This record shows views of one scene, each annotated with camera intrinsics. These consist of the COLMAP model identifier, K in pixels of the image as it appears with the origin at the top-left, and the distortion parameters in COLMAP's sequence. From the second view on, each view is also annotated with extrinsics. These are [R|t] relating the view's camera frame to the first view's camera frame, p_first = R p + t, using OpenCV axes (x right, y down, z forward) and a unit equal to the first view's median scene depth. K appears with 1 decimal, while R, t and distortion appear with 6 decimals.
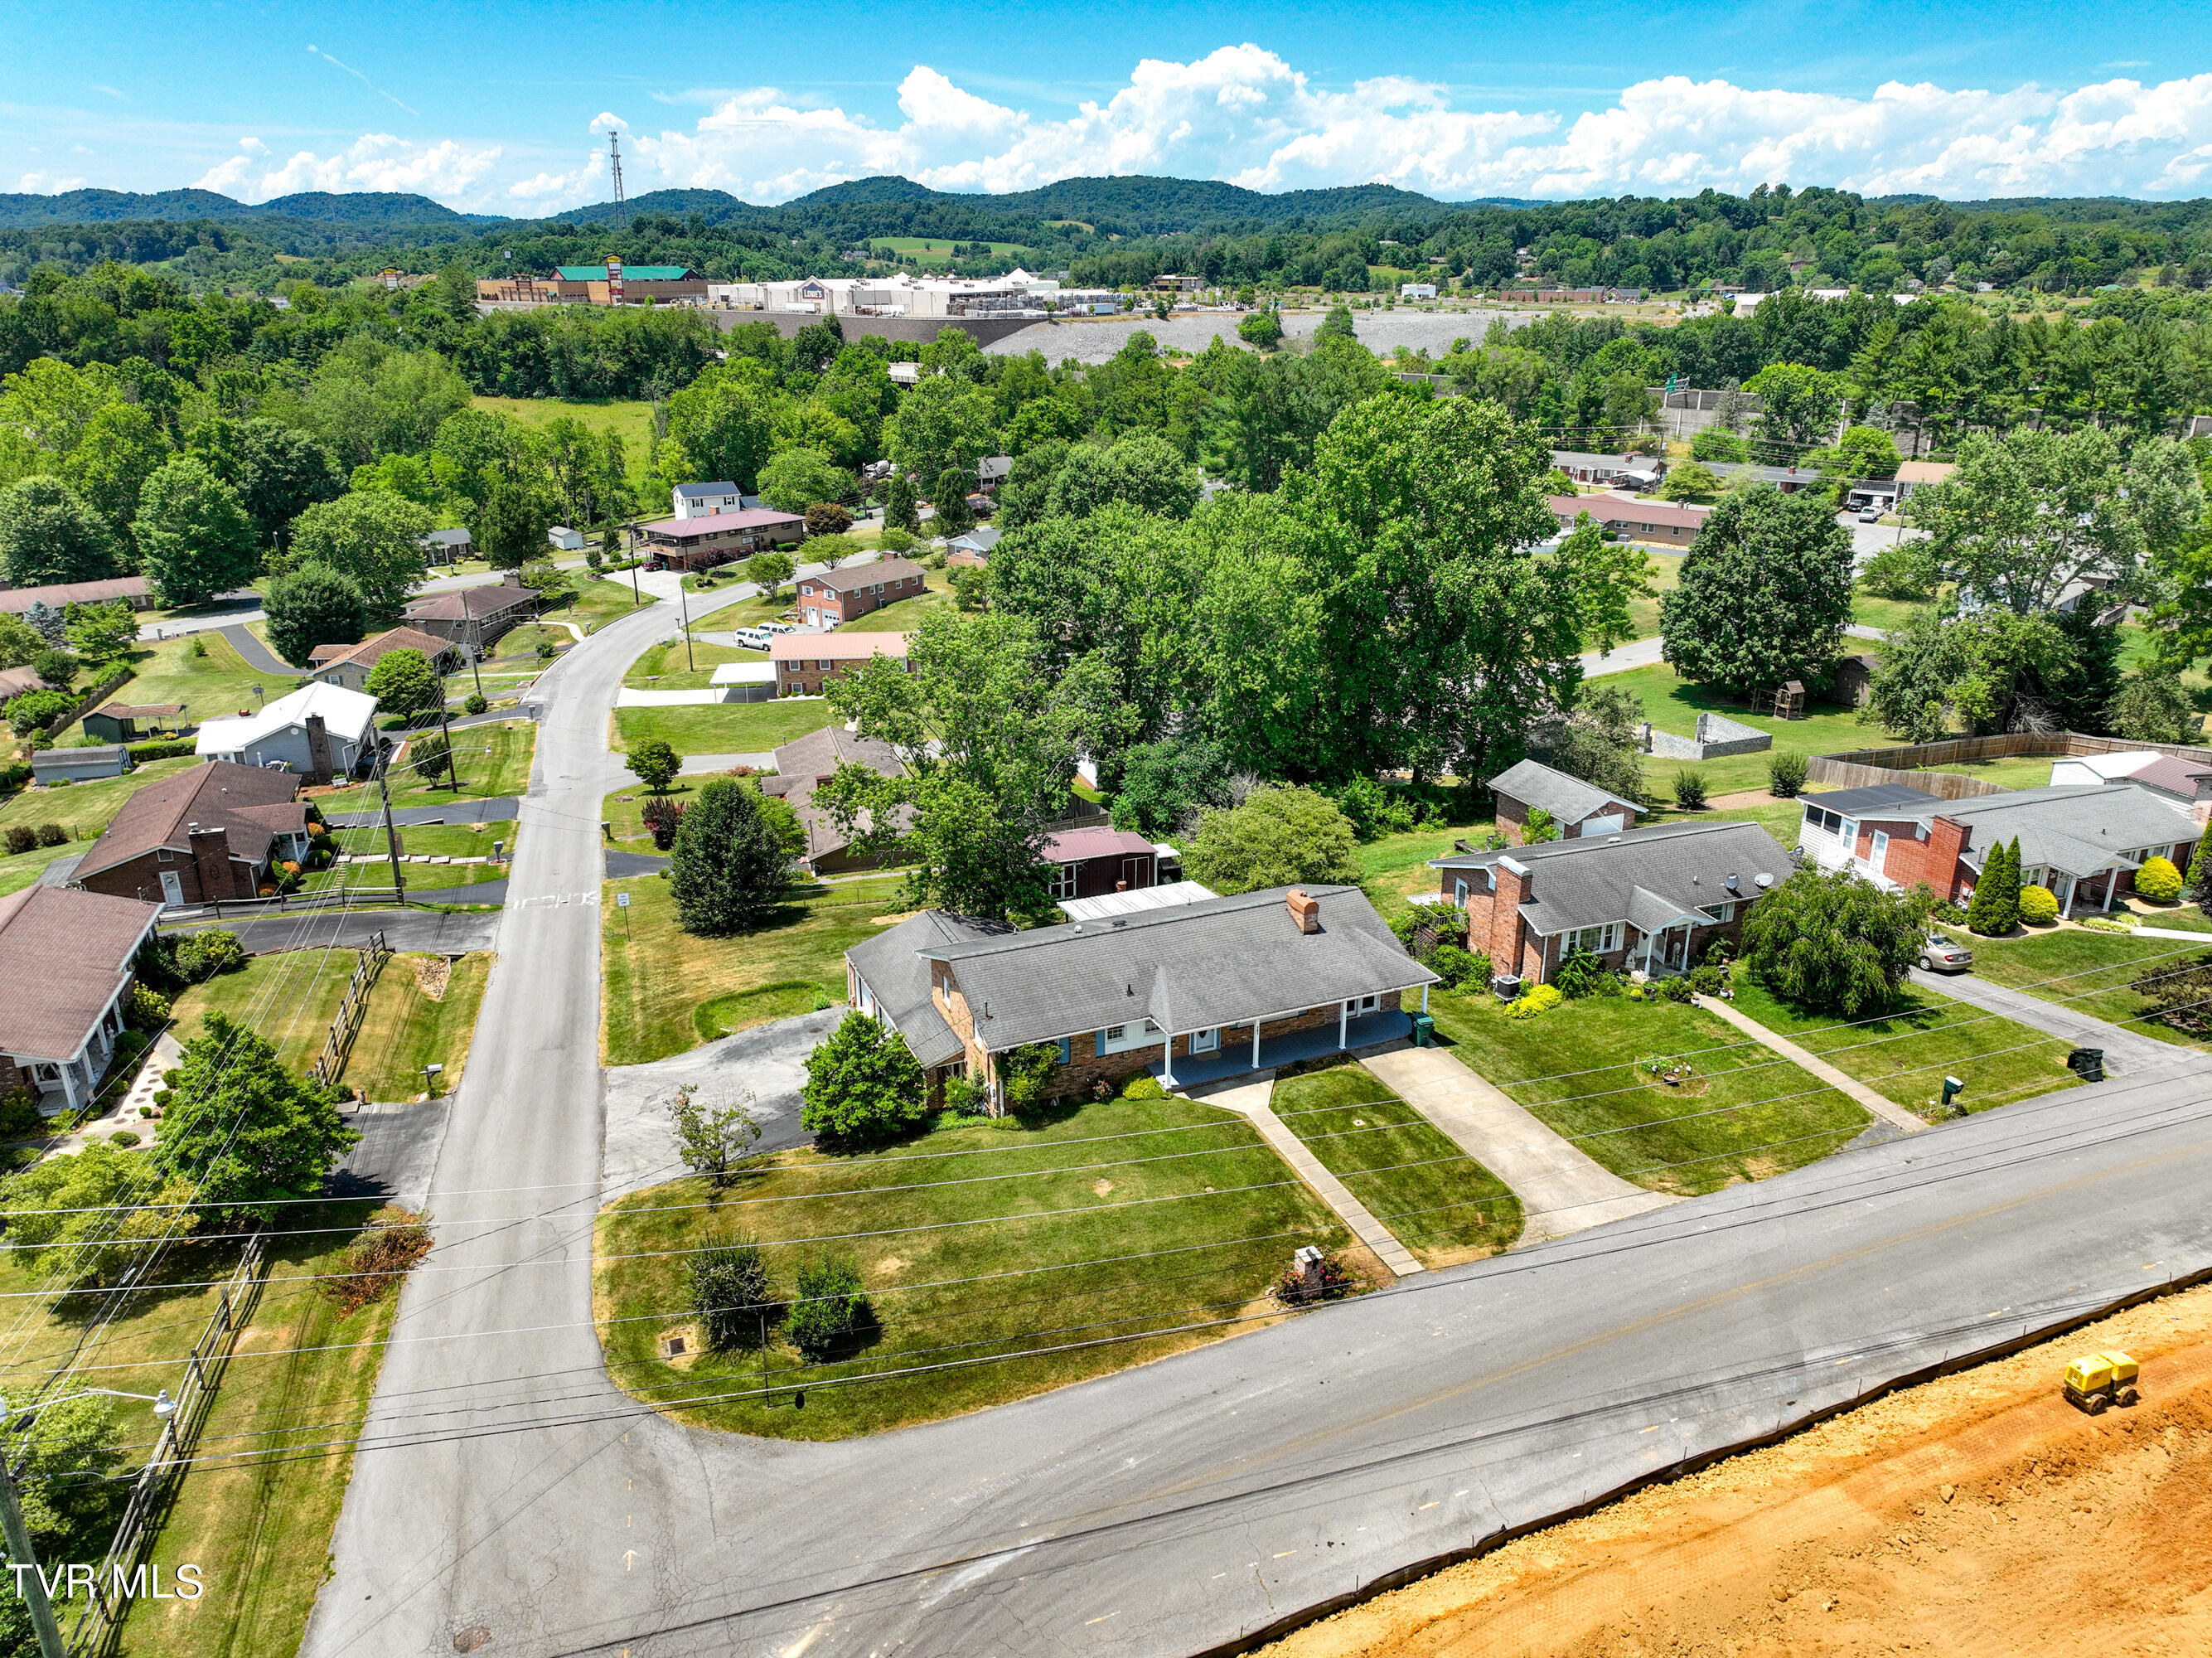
lens RADIAL K [[1555.2, 0, 1115.6], [0, 1555.2, 831.4], [0, 0, 1]] dist [-0.002209, 0.015657]
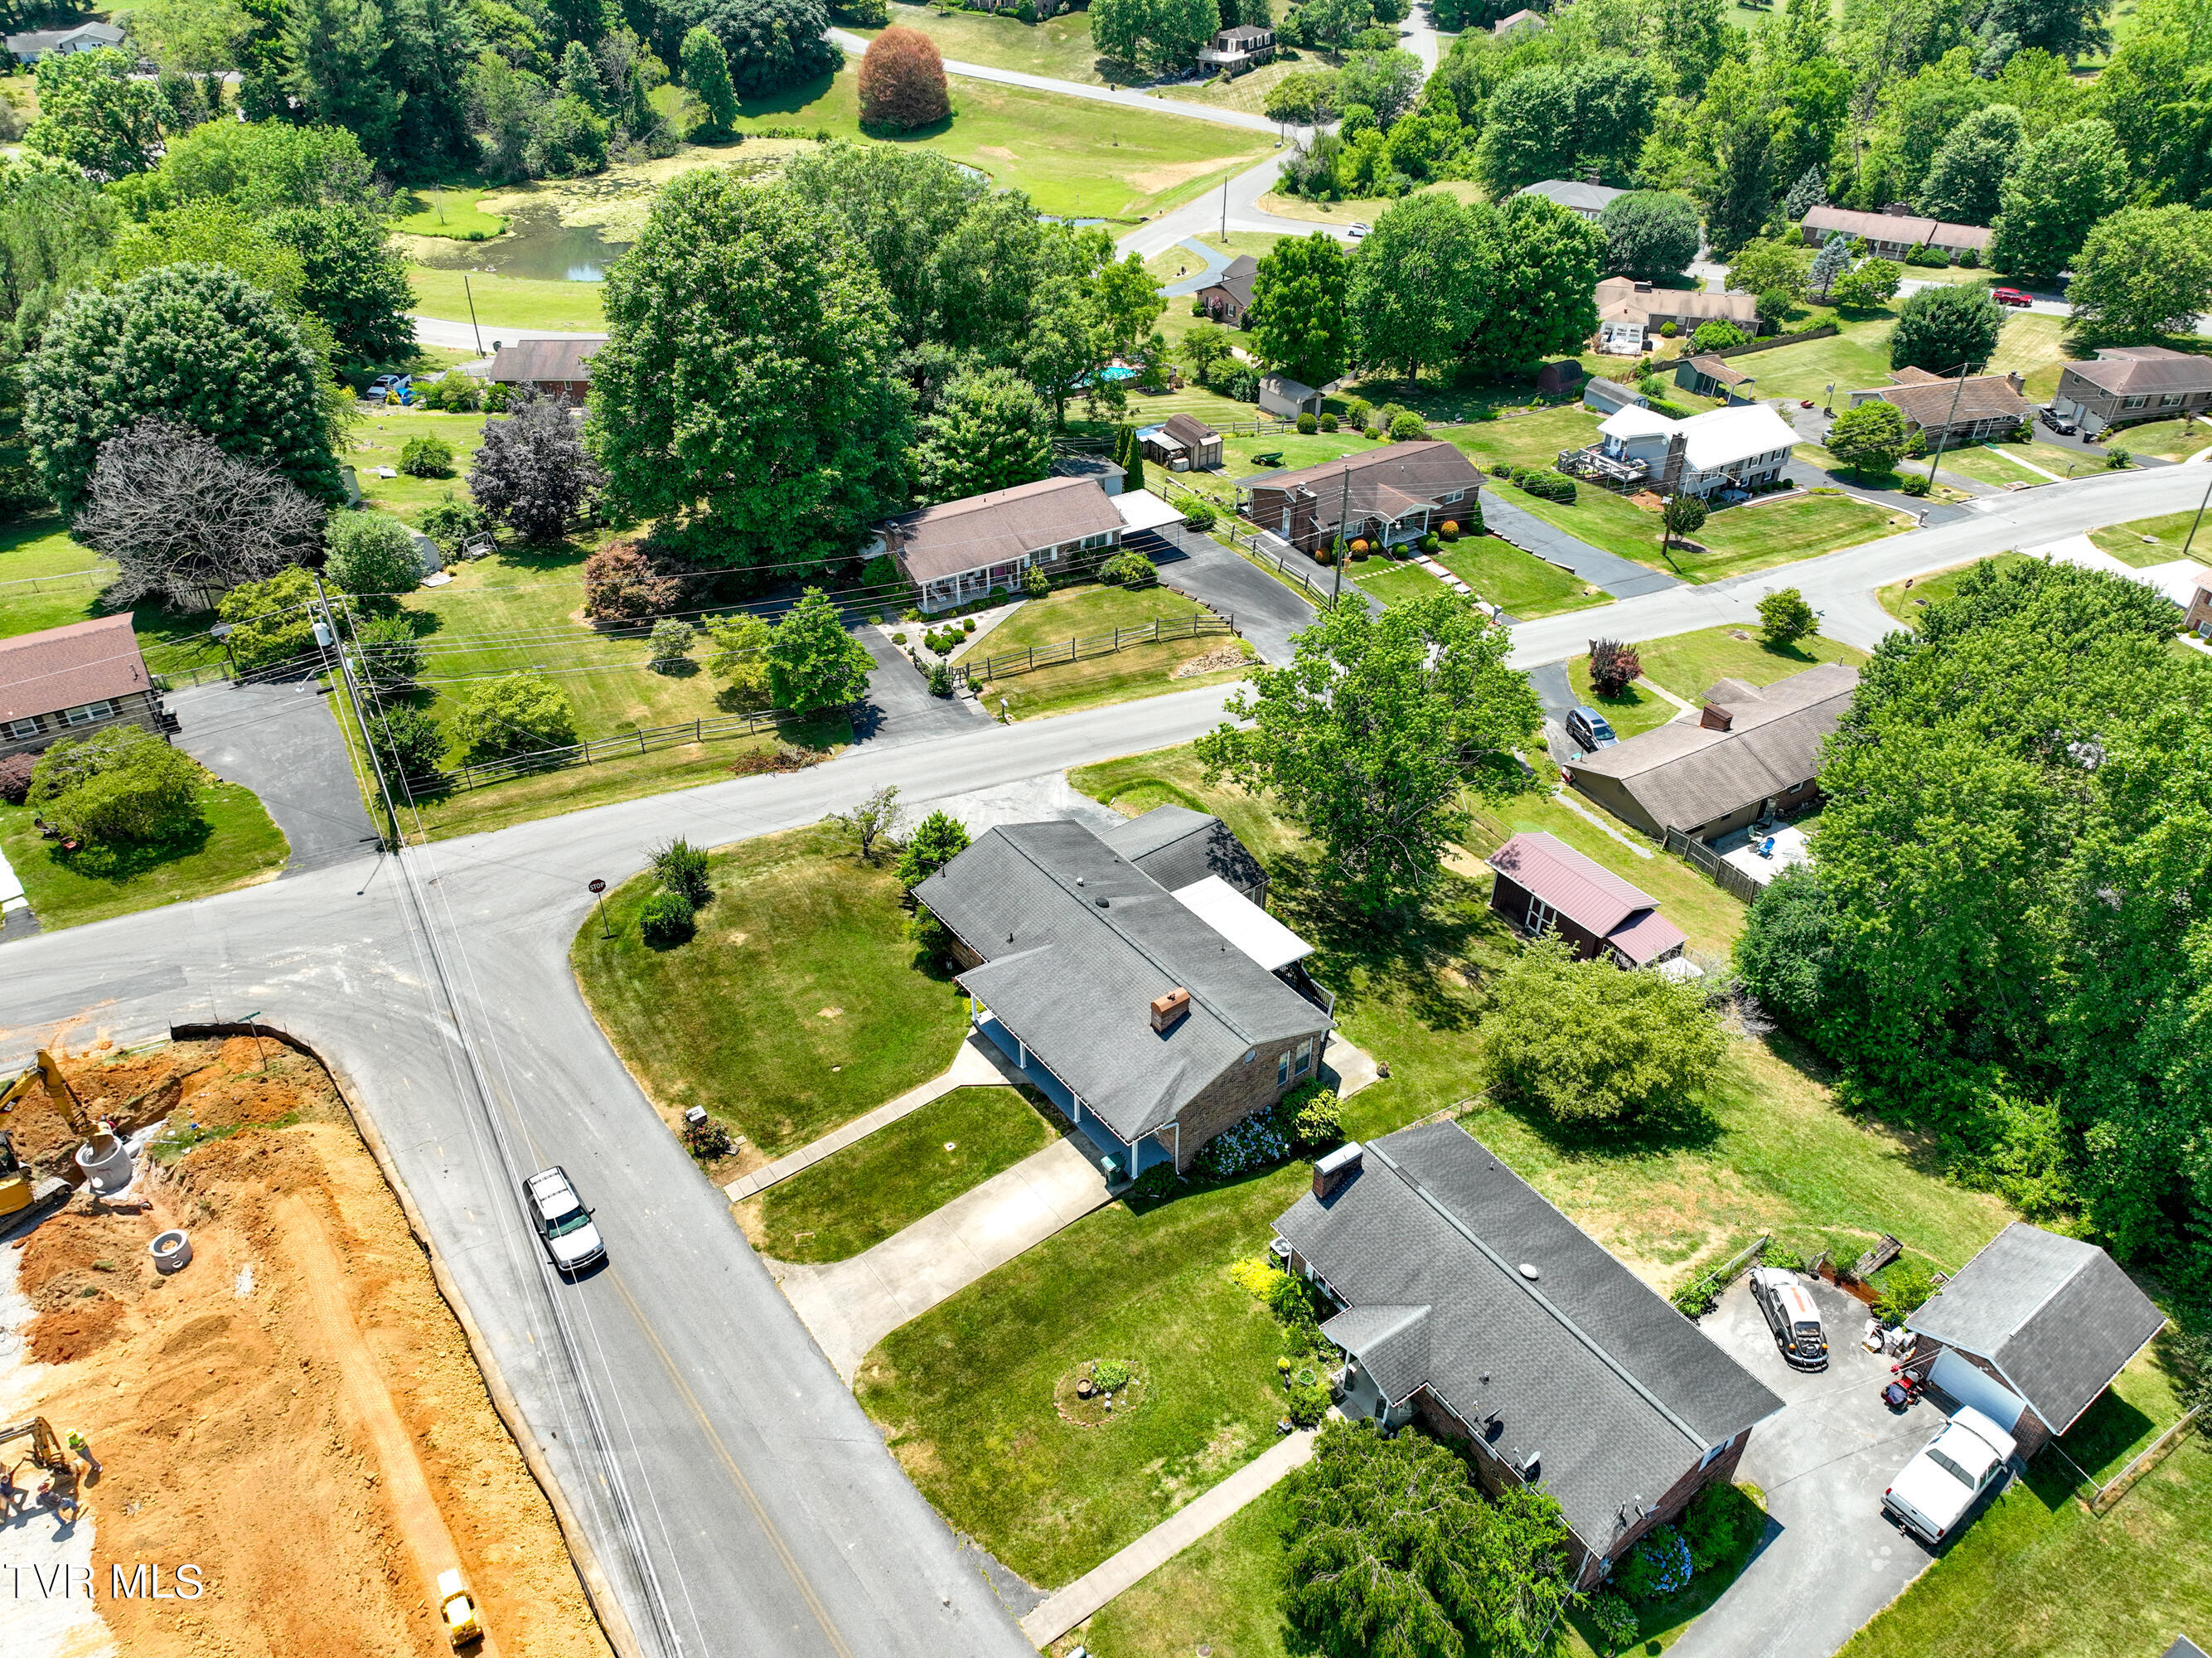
lens RADIAL K [[1555.2, 0, 1116.5], [0, 1555.2, 828.4], [0, 0, 1]] dist [-0.002209, 0.015657]
pose [[0.239316, 0.568710, -0.786954, 0.840137], [-0.339722, 0.808321, 0.480840, -0.513703], [0.909570, 0.152273, 0.386647, 0.587466]]
